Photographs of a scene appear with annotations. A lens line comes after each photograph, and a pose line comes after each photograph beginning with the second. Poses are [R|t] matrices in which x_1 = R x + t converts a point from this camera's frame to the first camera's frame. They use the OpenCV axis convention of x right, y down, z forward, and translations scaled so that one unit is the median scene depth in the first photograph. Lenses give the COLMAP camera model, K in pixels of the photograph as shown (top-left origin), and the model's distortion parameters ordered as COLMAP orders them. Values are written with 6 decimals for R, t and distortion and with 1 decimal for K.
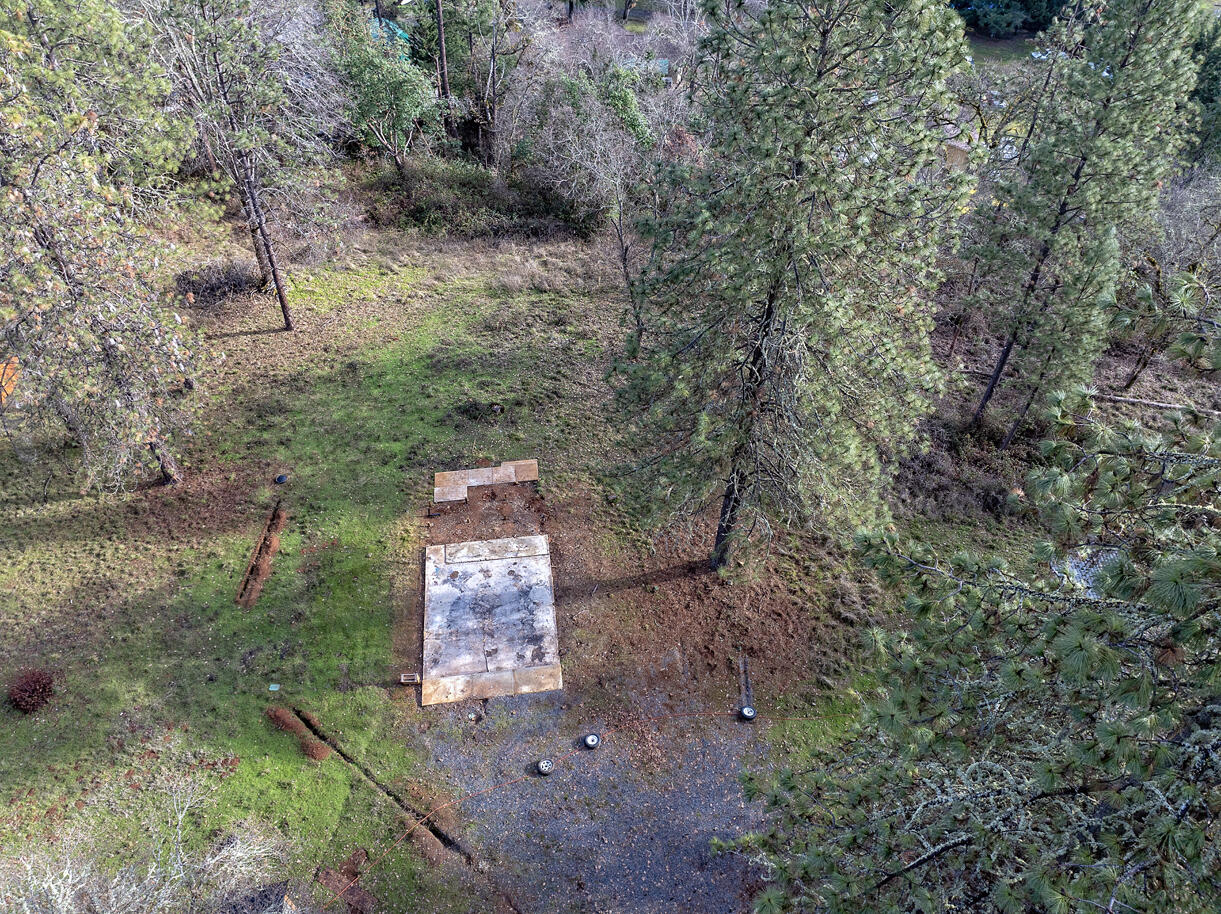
lens RADIAL K [[857.3, 0, 608.2], [0, 857.3, 457.0], [0, 0, 1]] dist [-0.039199, 0.001341]
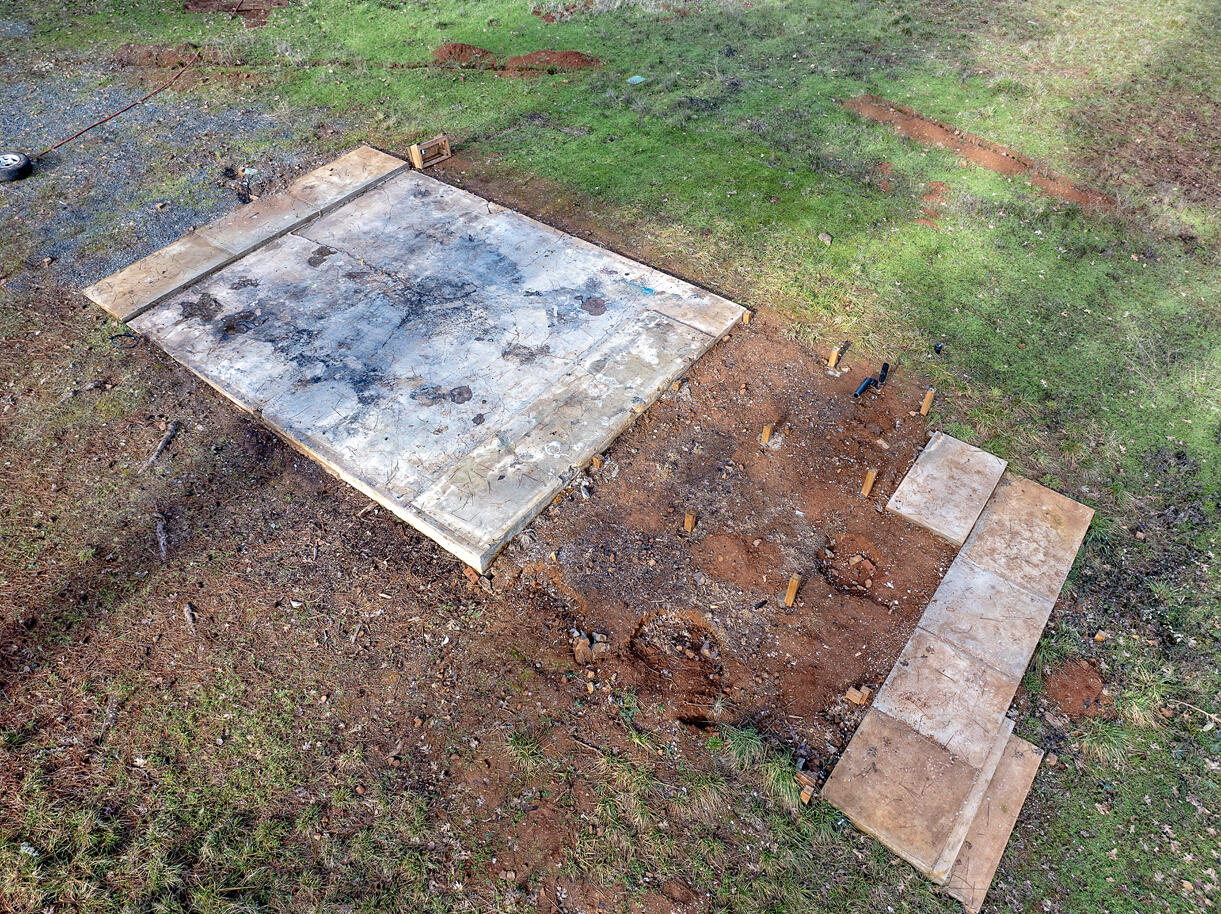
lens RADIAL K [[857.3, 0, 610.0], [0, 857.3, 454.8], [0, 0, 1]] dist [-0.039199, 0.001341]
pose [[-0.696378, 0.516884, -0.497884, 0.004595], [-0.517724, 0.118628, 0.847284, -0.130857], [0.497010, 0.847796, 0.184993, 0.993339]]
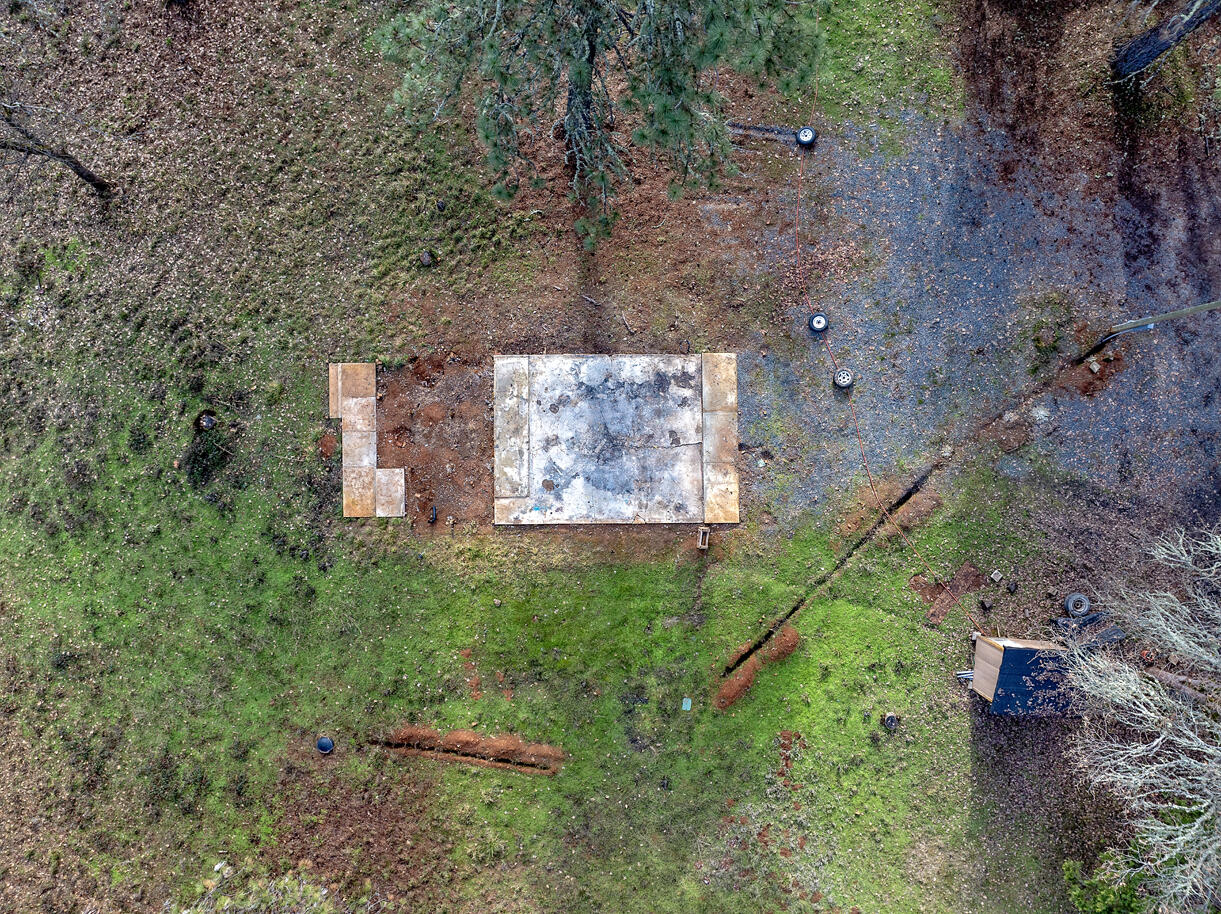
lens RADIAL K [[857.3, 0, 598.6], [0, 857.3, 445.3], [0, 0, 1]] dist [-0.039199, 0.001341]
pose [[0.117900, -0.992971, 0.010368, -0.148757], [0.712889, 0.091904, 0.695228, -0.349505], [-0.691295, -0.074576, 0.718714, 0.441974]]
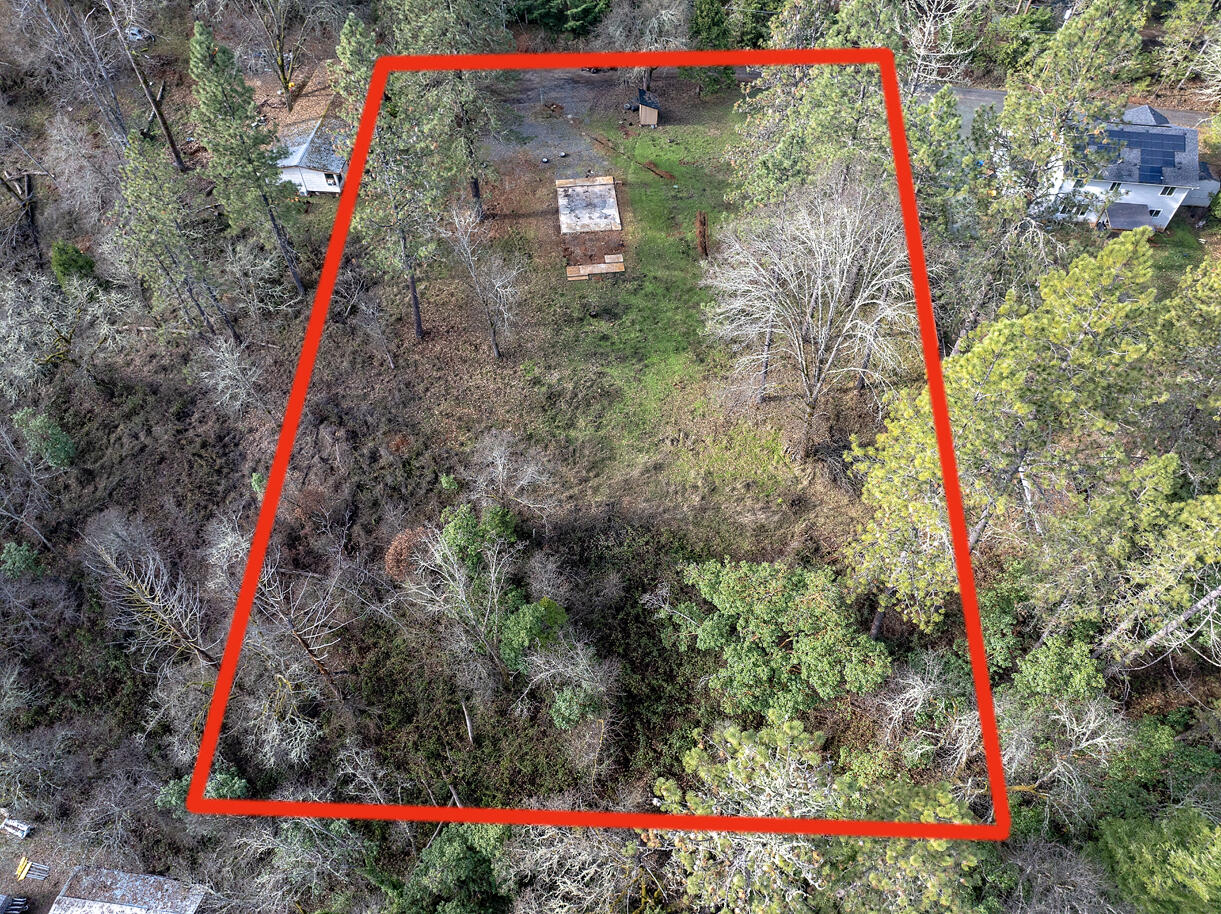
lens RADIAL K [[857.3, 0, 613.0], [0, 857.3, 455.6], [0, 0, 1]] dist [-0.039199, 0.001341]
pose [[-0.999762, -0.019250, 0.010310, -0.231717], [0.013213, -0.157373, 0.987451, -2.045339], [-0.017386, 0.987352, 0.157590, 1.250675]]
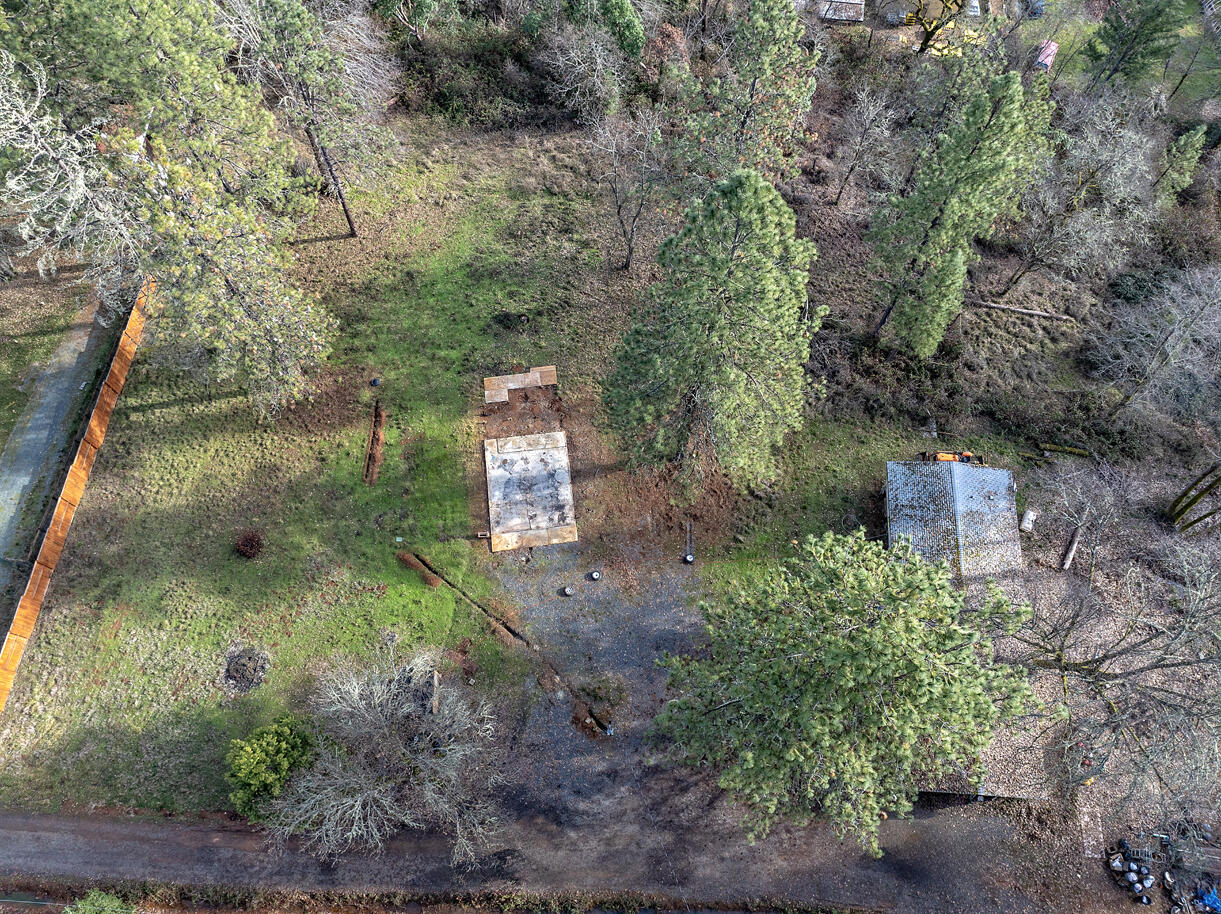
lens RADIAL K [[857.3, 0, 610.6], [0, 857.3, 456.4], [0, 0, 1]] dist [-0.039199, 0.001341]
pose [[0.999998, 0.000655, 0.002041, 0.005138], [-0.001332, 0.935912, 0.352233, -0.408615], [-0.001680, -0.352235, 0.935910, -0.423674]]
